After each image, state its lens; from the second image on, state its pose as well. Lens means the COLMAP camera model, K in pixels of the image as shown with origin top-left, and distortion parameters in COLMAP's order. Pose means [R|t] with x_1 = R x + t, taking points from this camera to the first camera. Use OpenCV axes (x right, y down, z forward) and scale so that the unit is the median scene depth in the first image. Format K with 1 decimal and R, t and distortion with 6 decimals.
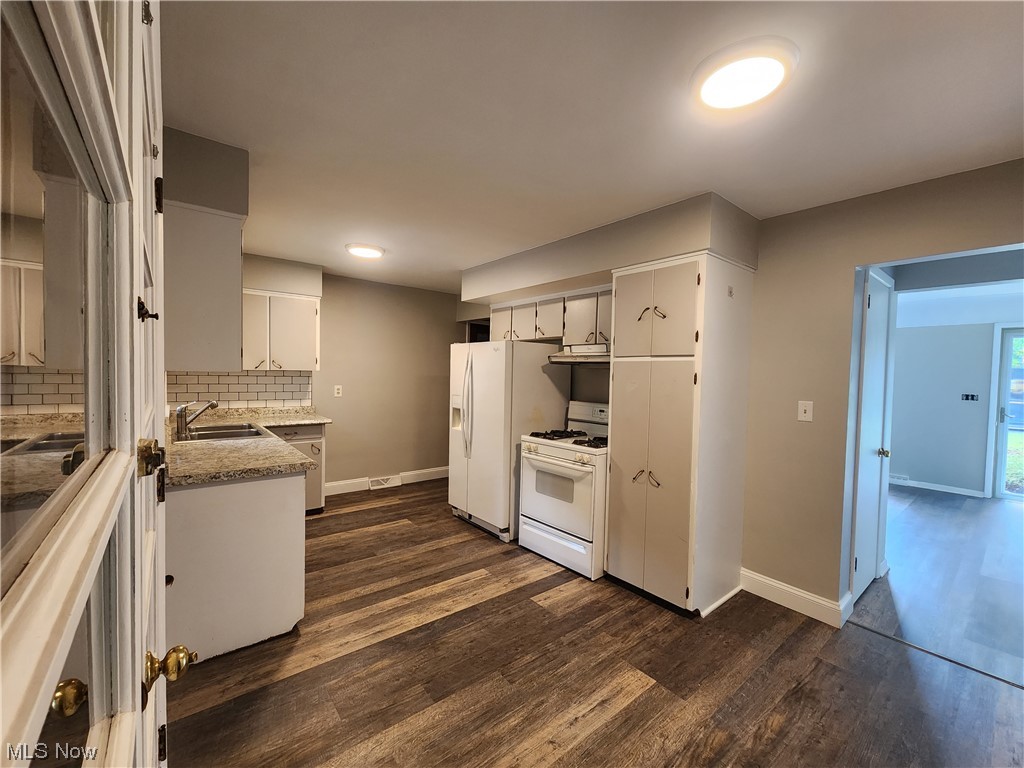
lens RADIAL K [[420.8, 0, 517.4], [0, 420.8, 388.4], [0, 0, 1]] dist [-0.000274, -0.001577]
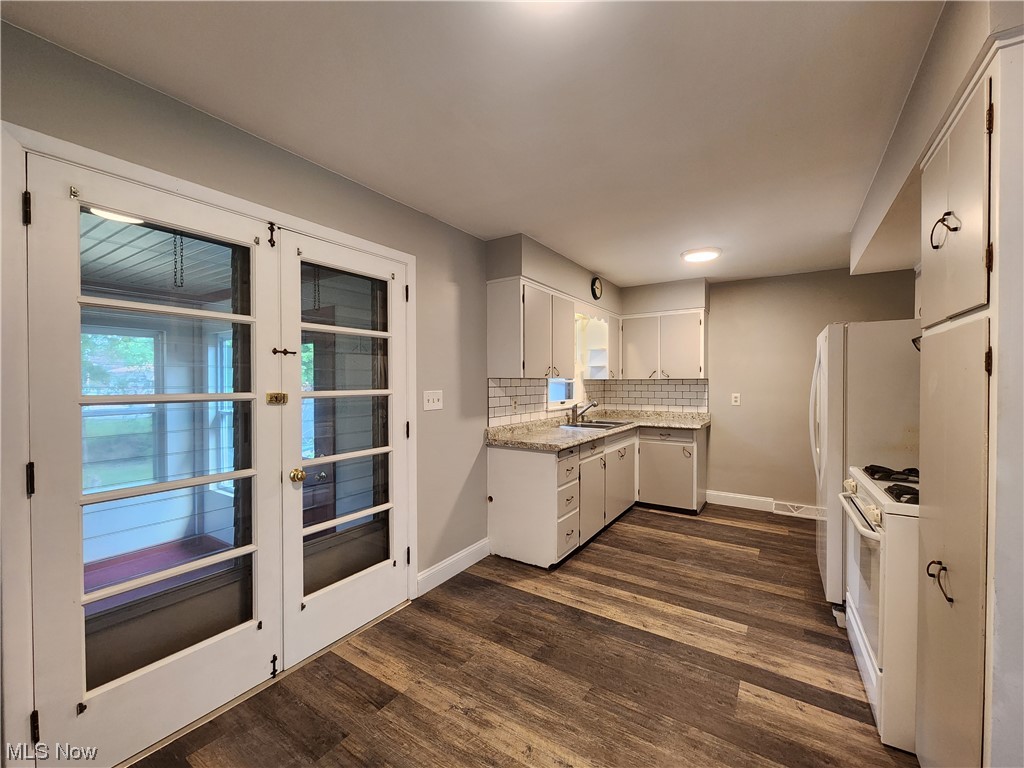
lens RADIAL K [[420.8, 0, 512.5], [0, 420.8, 387.7], [0, 0, 1]] dist [-0.000274, -0.001577]
pose [[0.296513, -0.010140, -0.954975, 0.519611], [-0.026266, 0.999479, -0.018768, 0.017197], [0.954668, 0.030649, 0.296092, 0.338879]]
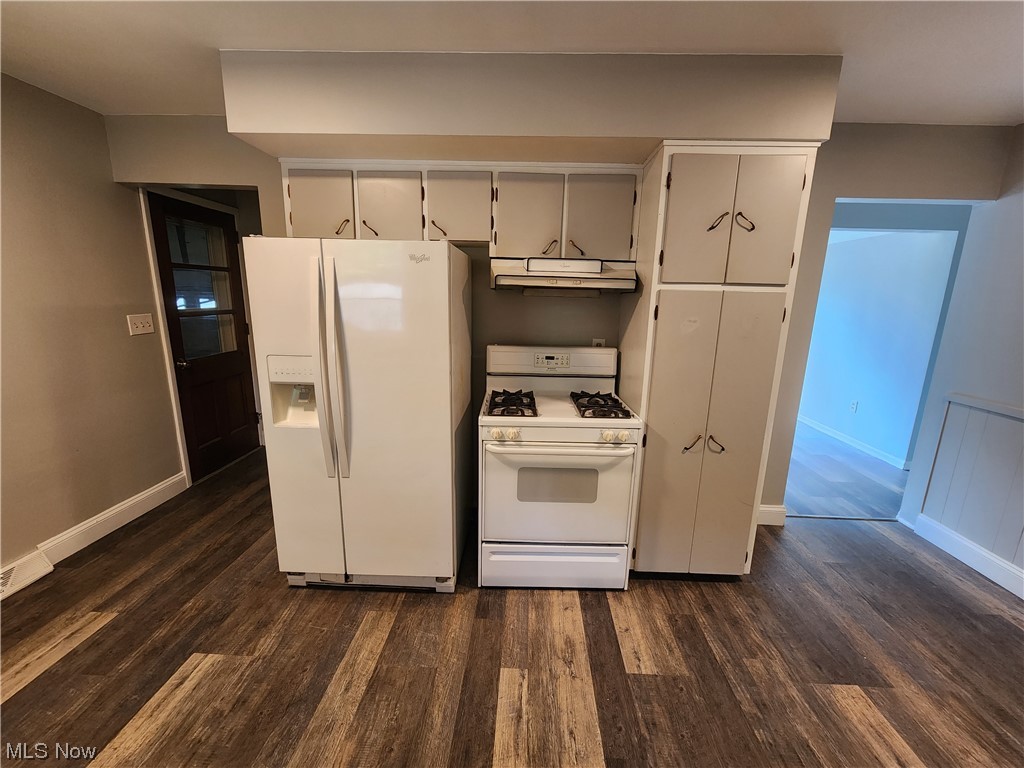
lens RADIAL K [[420.8, 0, 515.2], [0, 420.8, 386.7], [0, 0, 1]] dist [-0.000274, -0.001577]
pose [[0.663826, -0.170086, 0.728290, -0.402962], [0.021724, 0.977771, 0.208548, -0.052600], [-0.747572, -0.122618, 0.652764, 0.651626]]
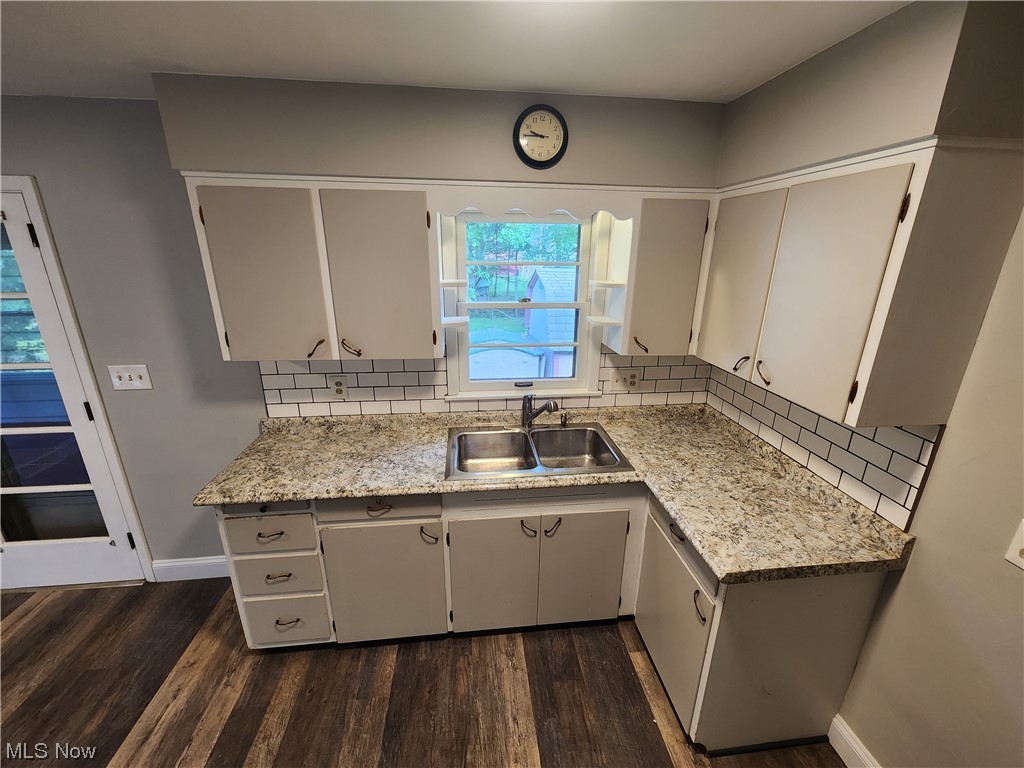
lens RADIAL K [[420.8, 0, 514.8], [0, 420.8, 385.8], [0, 0, 1]] dist [-0.000274, -0.001577]
pose [[-0.540936, 0.232571, -0.808269, -0.166808], [-0.055462, 0.949053, 0.310198, -0.198133], [0.839233, 0.212625, -0.500478, 1.297173]]
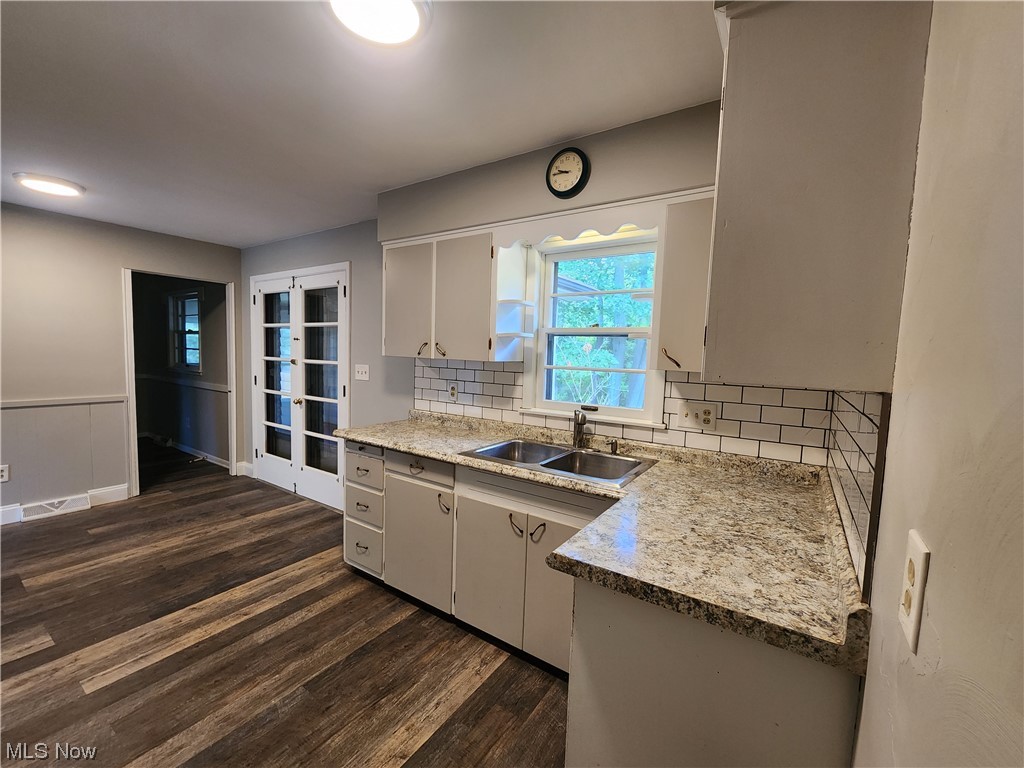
lens RADIAL K [[420.8, 0, 516.5], [0, 420.8, 386.5], [0, 0, 1]] dist [-0.000274, -0.001577]
pose [[-0.954192, -0.033440, -0.297321, -0.439325], [-0.067436, 0.992201, 0.104829, -0.074627], [0.291497, 0.120077, -0.949005, 1.611636]]
